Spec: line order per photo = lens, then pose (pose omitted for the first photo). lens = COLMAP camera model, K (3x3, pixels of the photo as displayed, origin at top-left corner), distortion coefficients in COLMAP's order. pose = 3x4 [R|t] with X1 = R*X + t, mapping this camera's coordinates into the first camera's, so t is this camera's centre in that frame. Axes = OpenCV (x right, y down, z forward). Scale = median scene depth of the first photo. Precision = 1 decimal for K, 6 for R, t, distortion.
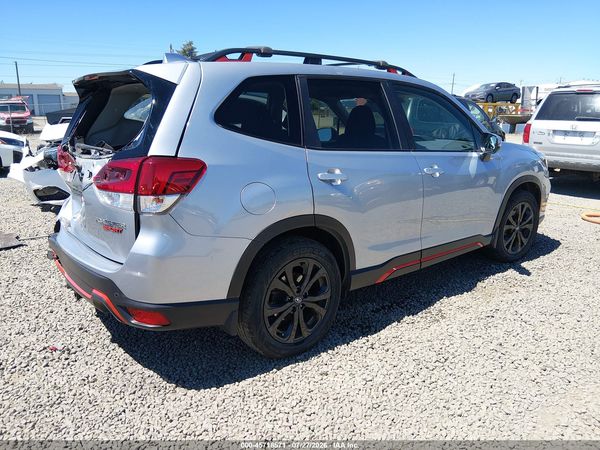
lens RADIAL K [[451.2, 0, 300.0], [0, 451.2, 225.0], [0, 0, 1]] dist [0.099662, -0.162145]
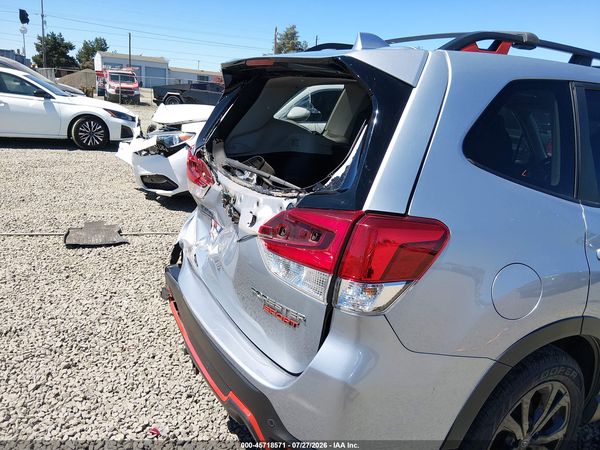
lens RADIAL K [[451.2, 0, 300.0], [0, 451.2, 225.0], [0, 0, 1]] dist [0.099662, -0.162145]
pose [[0.978270, 0.133487, -0.158650, -0.222506], [-0.129886, 0.990983, 0.032905, -0.099477], [0.161611, -0.011583, 0.986786, 0.297596]]
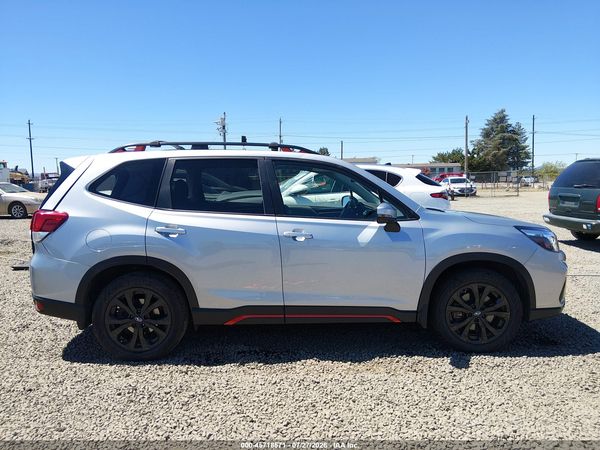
lens RADIAL K [[451.2, 0, 300.0], [0, 451.2, 225.0], [0, 0, 1]] dist [0.099662, -0.162145]
pose [[0.789265, 0.051828, -0.611861, 1.065992], [-0.138709, 0.985725, -0.095430, -0.043375], [0.598181, 0.160190, 0.785187, 0.153335]]
